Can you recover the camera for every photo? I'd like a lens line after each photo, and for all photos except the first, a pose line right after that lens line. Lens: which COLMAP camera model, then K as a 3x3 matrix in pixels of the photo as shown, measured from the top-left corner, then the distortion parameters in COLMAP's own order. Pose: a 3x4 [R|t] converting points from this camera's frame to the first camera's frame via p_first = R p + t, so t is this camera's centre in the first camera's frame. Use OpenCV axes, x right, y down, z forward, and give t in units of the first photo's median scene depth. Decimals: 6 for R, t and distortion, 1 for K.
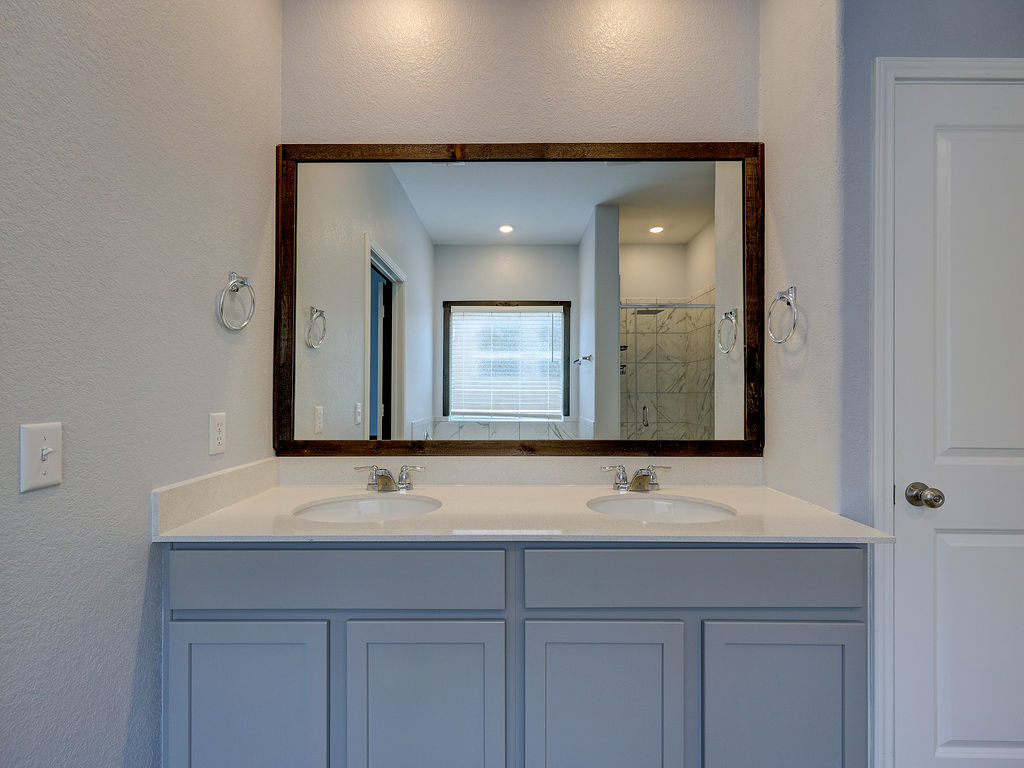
lens RADIAL K [[461.2, 0, 510.1], [0, 461.2, 388.8], [0, 0, 1]] dist [0.000642, 0.000371]
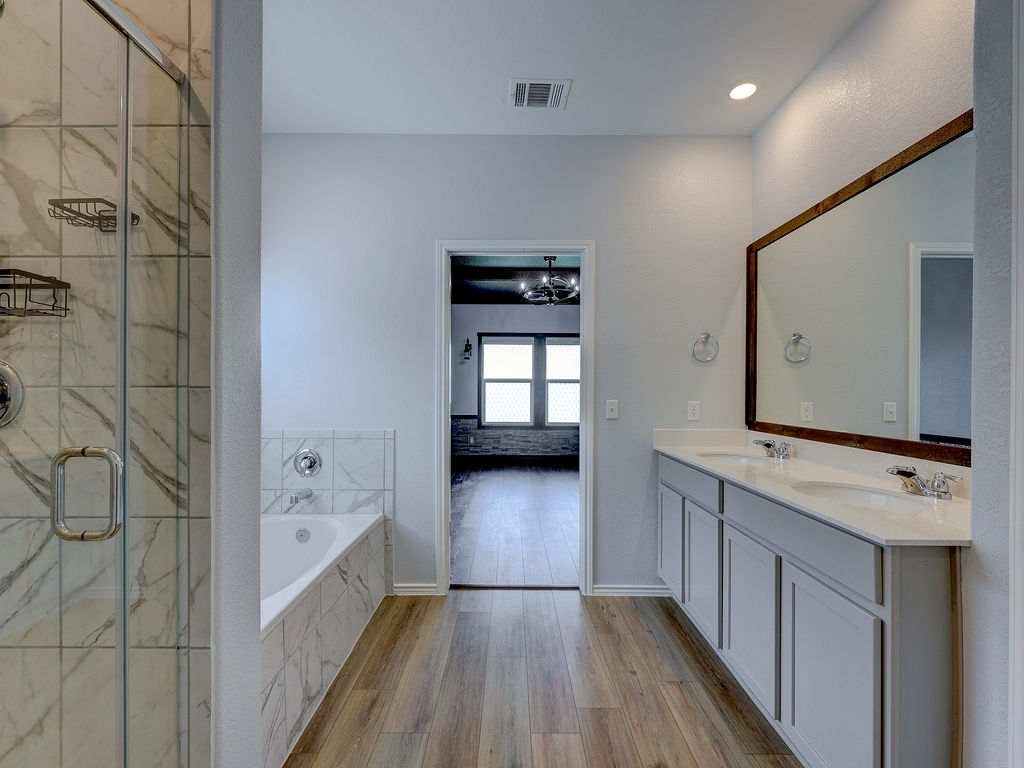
lens RADIAL K [[461.2, 0, 510.1], [0, 461.2, 388.8], [0, 0, 1]] dist [0.000642, 0.000371]
pose [[0.001200, -0.001763, -0.999998, 1.226764], [-0.001156, 0.999998, -0.001765, -0.000388], [0.999999, 0.001158, 0.001198, 0.127880]]
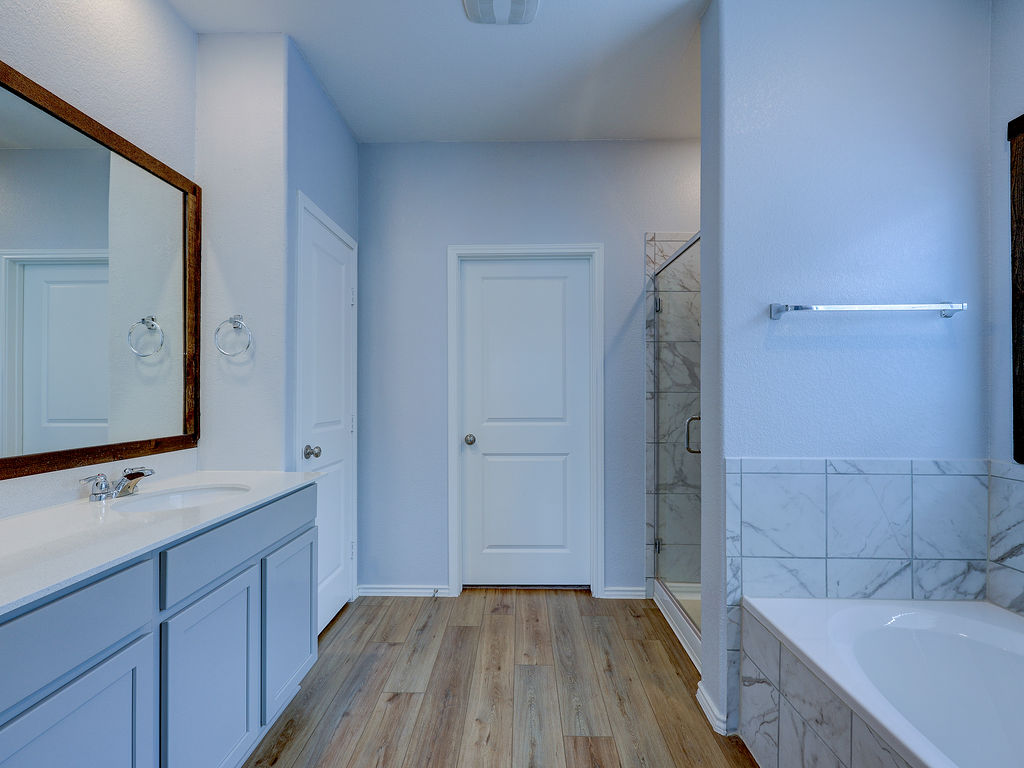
lens RADIAL K [[484.7, 0, 511.0], [0, 484.7, 388.2], [0, 0, 1]] dist [0.002686, 0.000259]
pose [[0.014114, 0.005432, 0.999886, -0.707347], [-0.003346, 0.999980, -0.005386, -0.002029], [-0.999895, -0.003270, 0.014132, 0.165278]]
